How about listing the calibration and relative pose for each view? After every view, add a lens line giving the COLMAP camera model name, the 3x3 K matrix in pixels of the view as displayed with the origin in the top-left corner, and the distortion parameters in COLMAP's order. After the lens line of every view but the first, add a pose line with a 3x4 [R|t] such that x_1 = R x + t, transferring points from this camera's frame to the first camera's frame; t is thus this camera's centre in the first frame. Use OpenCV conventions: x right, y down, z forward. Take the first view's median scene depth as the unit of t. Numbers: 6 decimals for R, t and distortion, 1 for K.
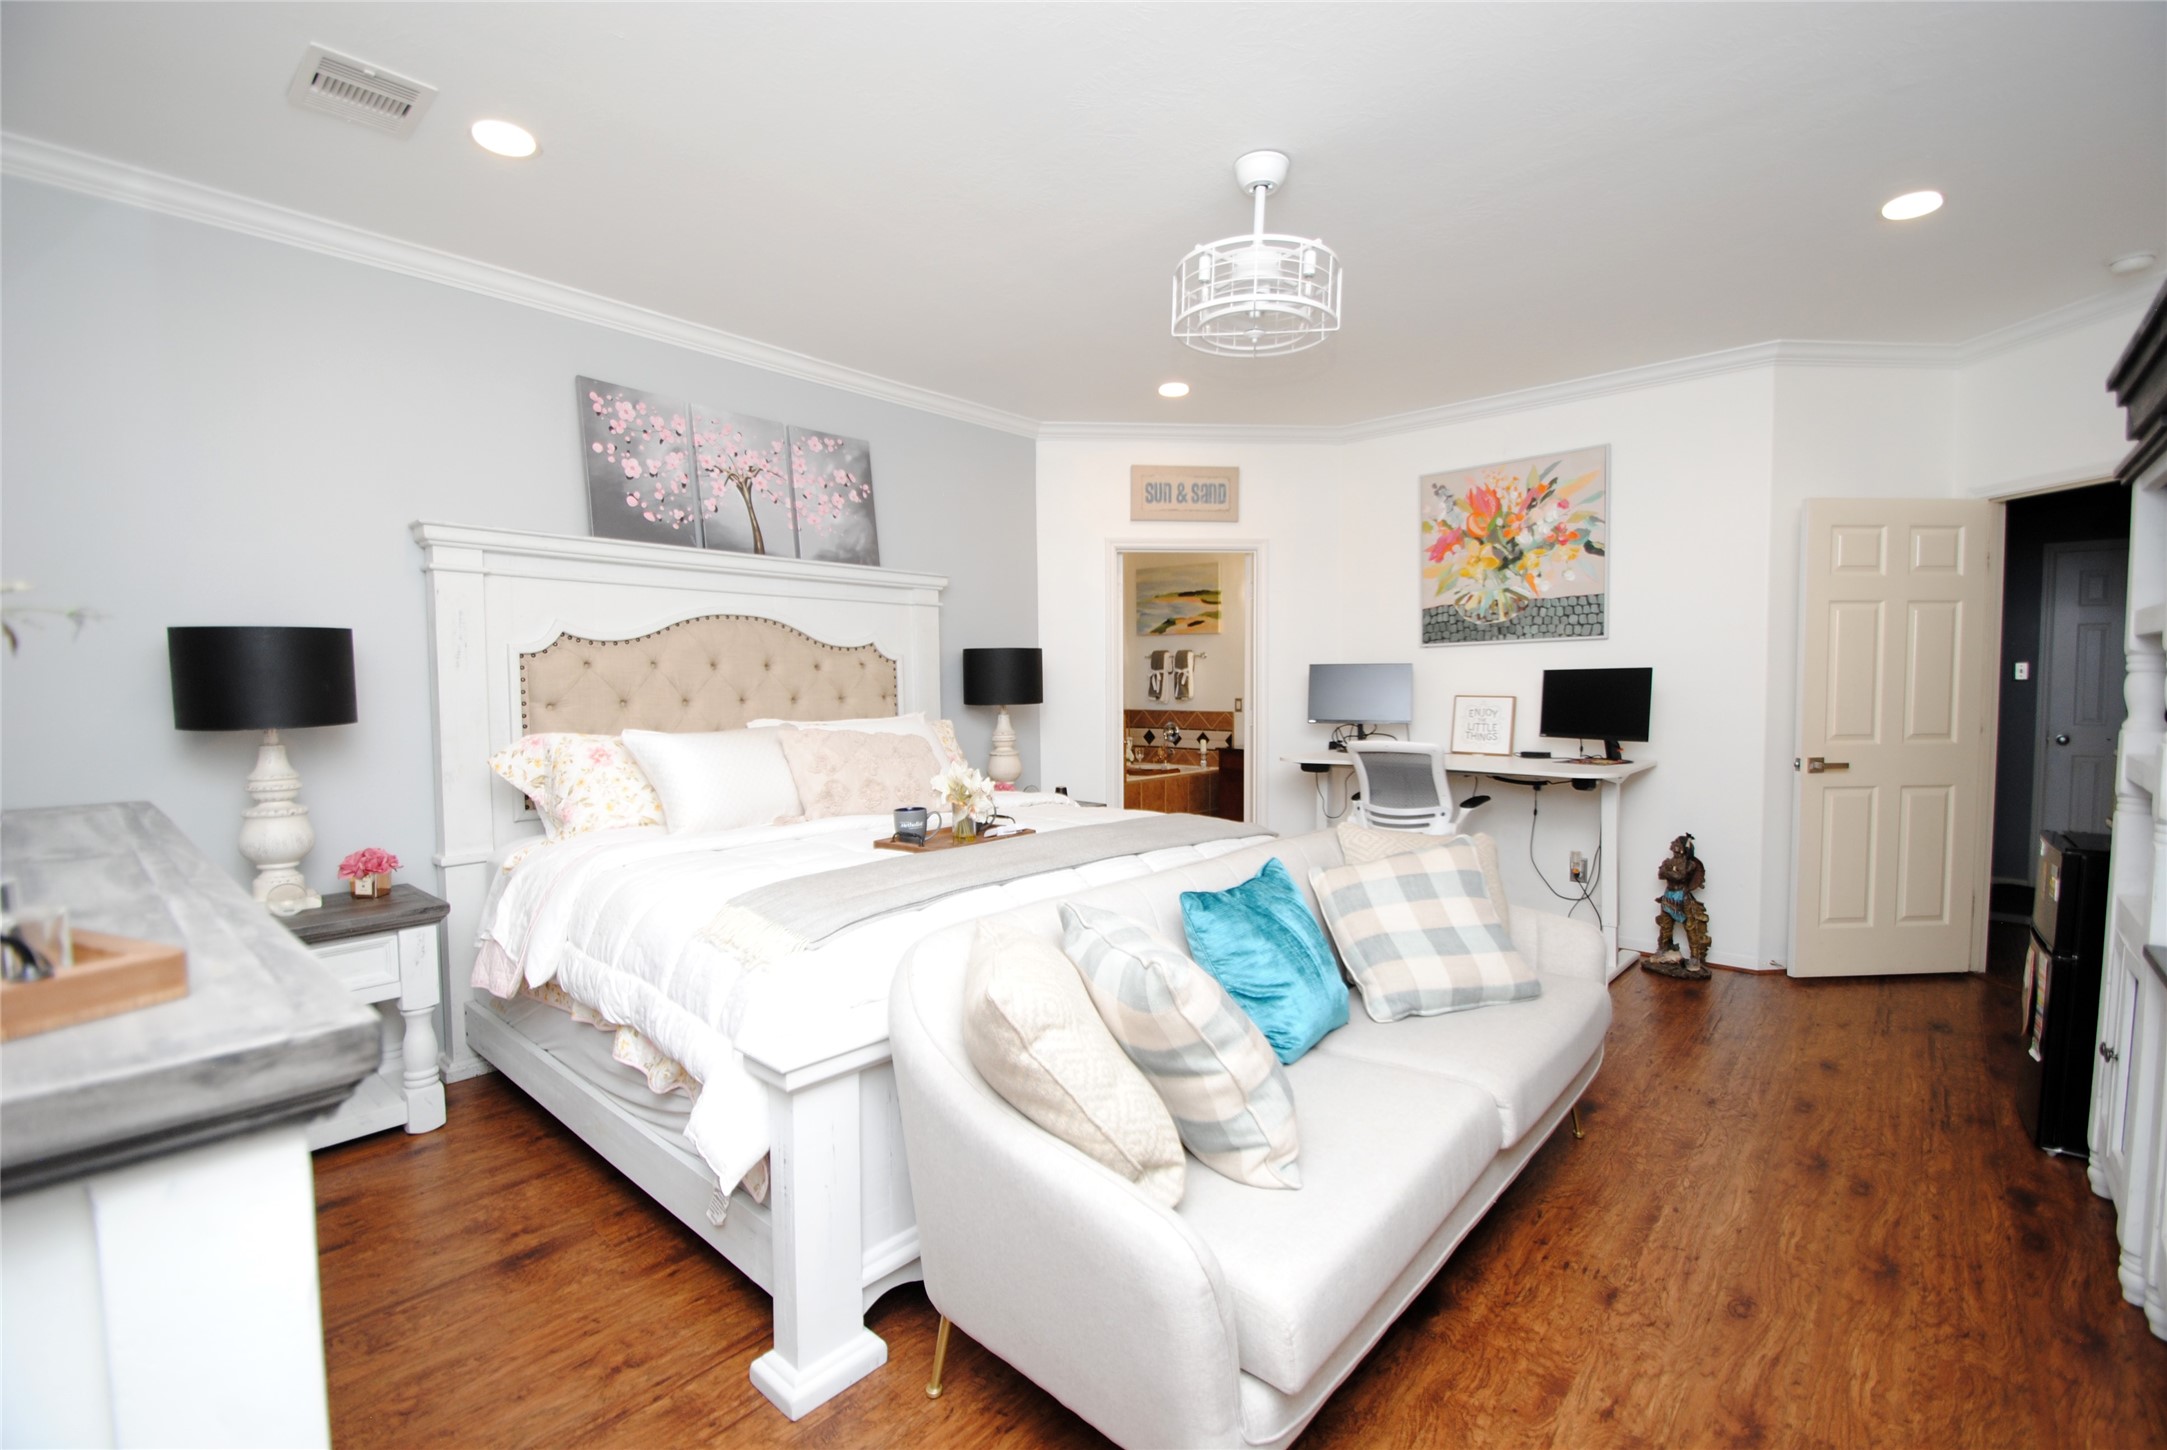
lens RADIAL K [[949.6, 0, 1106.3], [0, 949.6, 732.2], [0, 0, 1]] dist [0.011829, -0.013699]
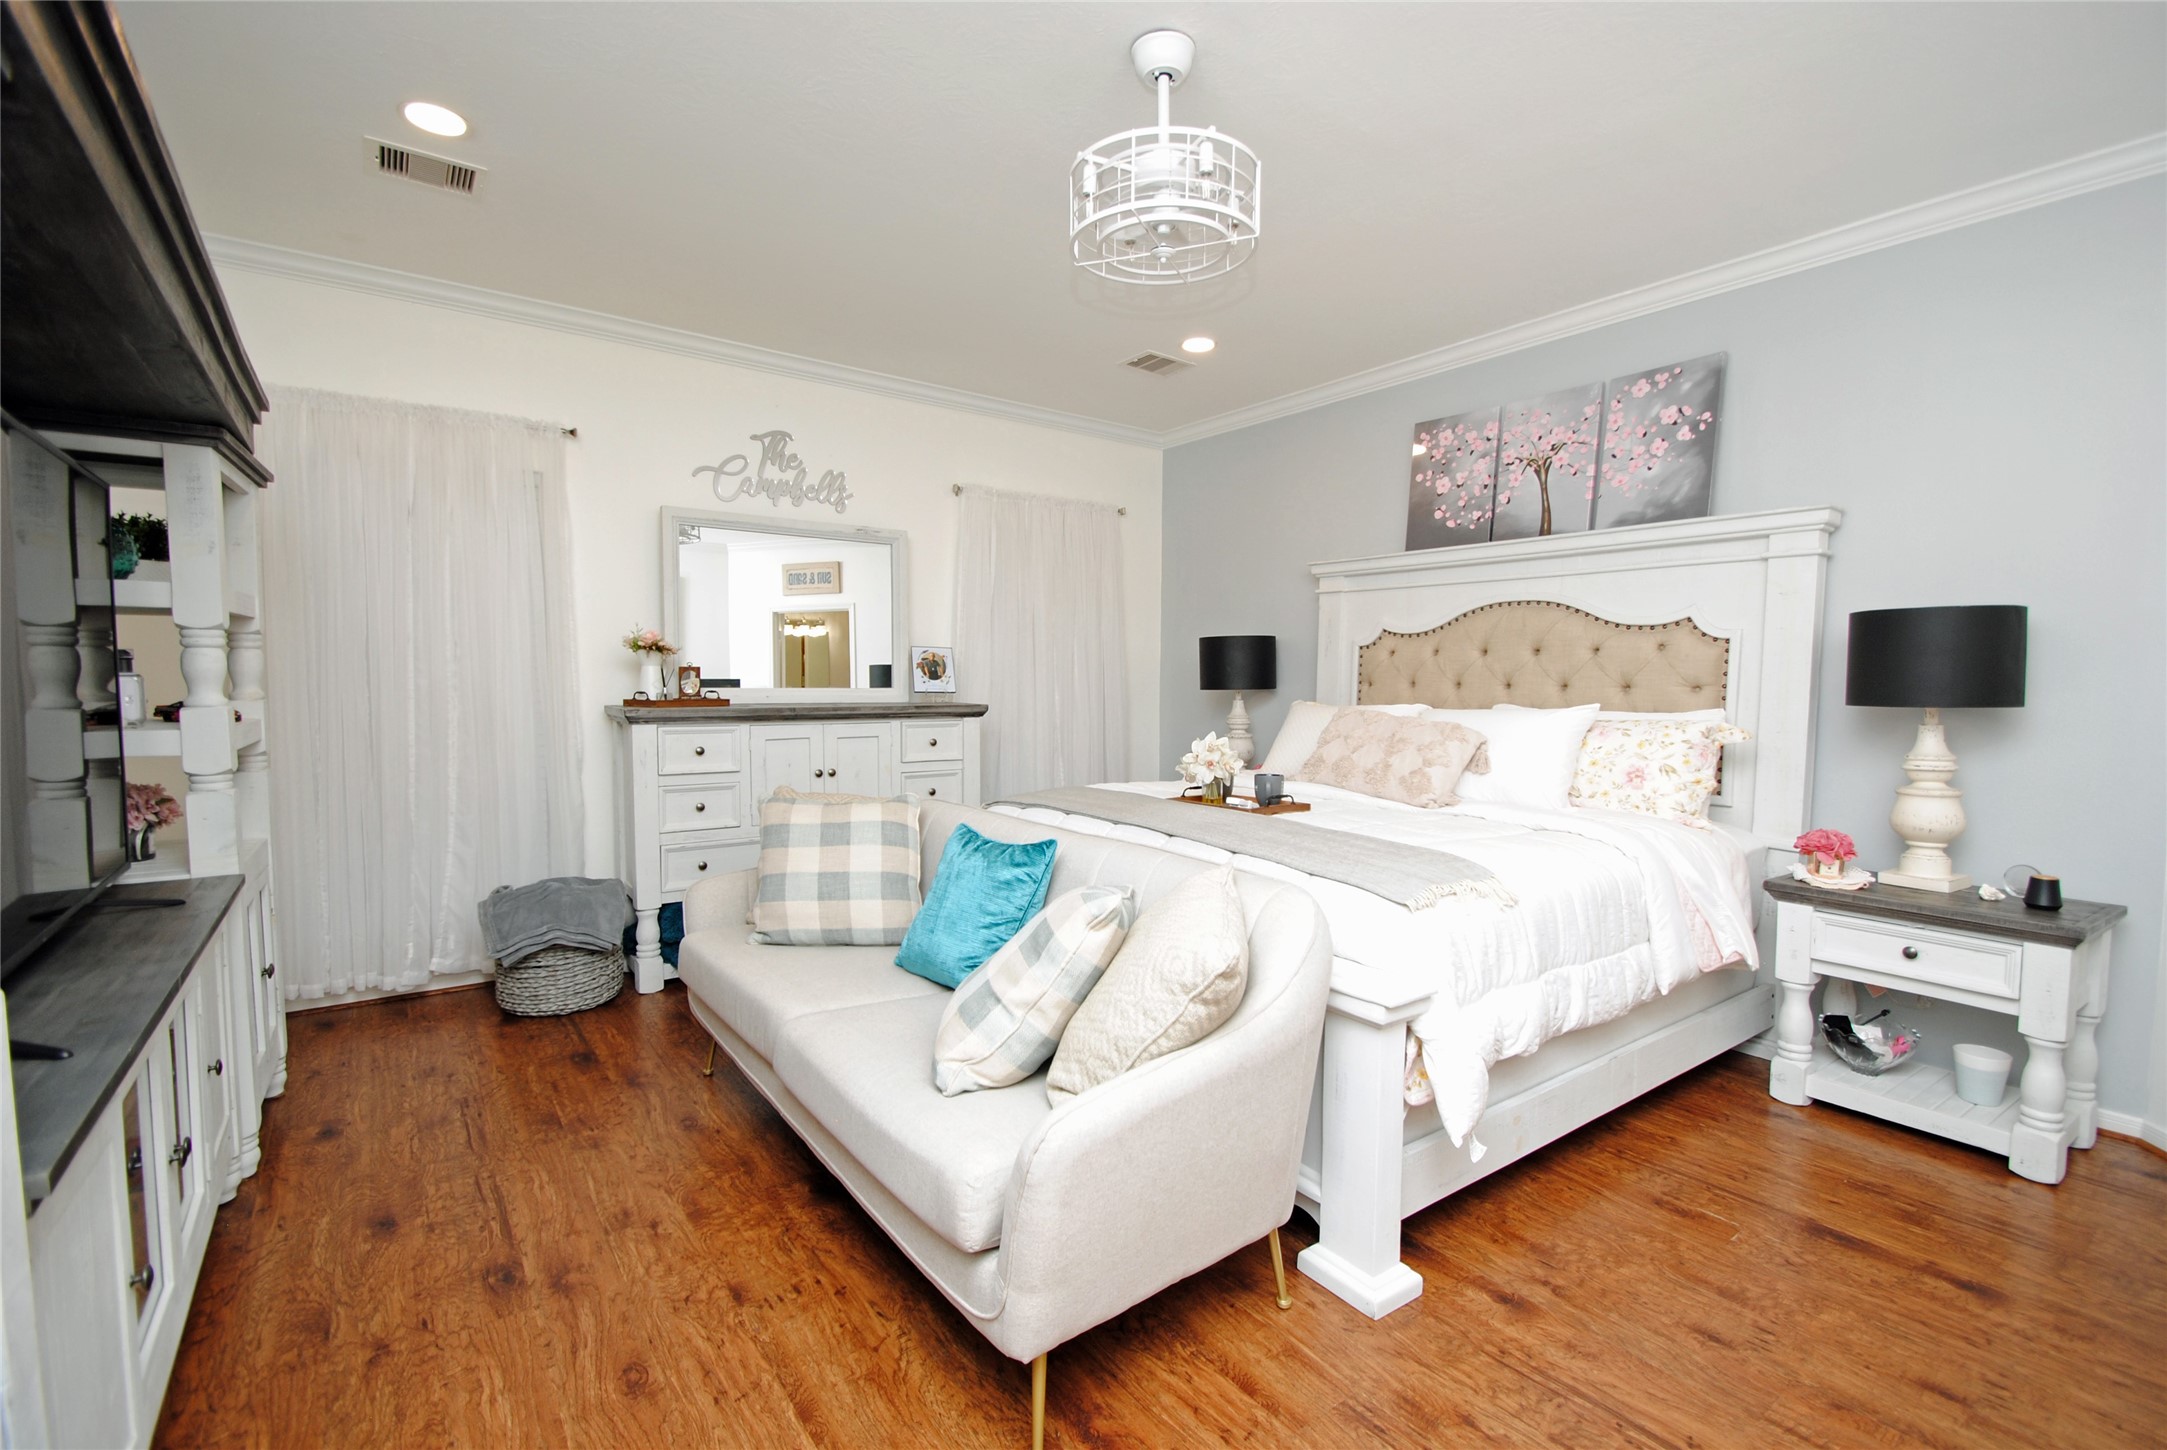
lens RADIAL K [[899.8, 0, 1086.9], [0, 899.8, 734.3], [0, 0, 1]] dist [0.047936, -0.024634]
pose [[-0.192920, 0.077129, -0.978178, 0.706363], [-0.053031, 0.994629, 0.088885, -0.045802], [0.979780, 0.069021, -0.187794, 0.785139]]
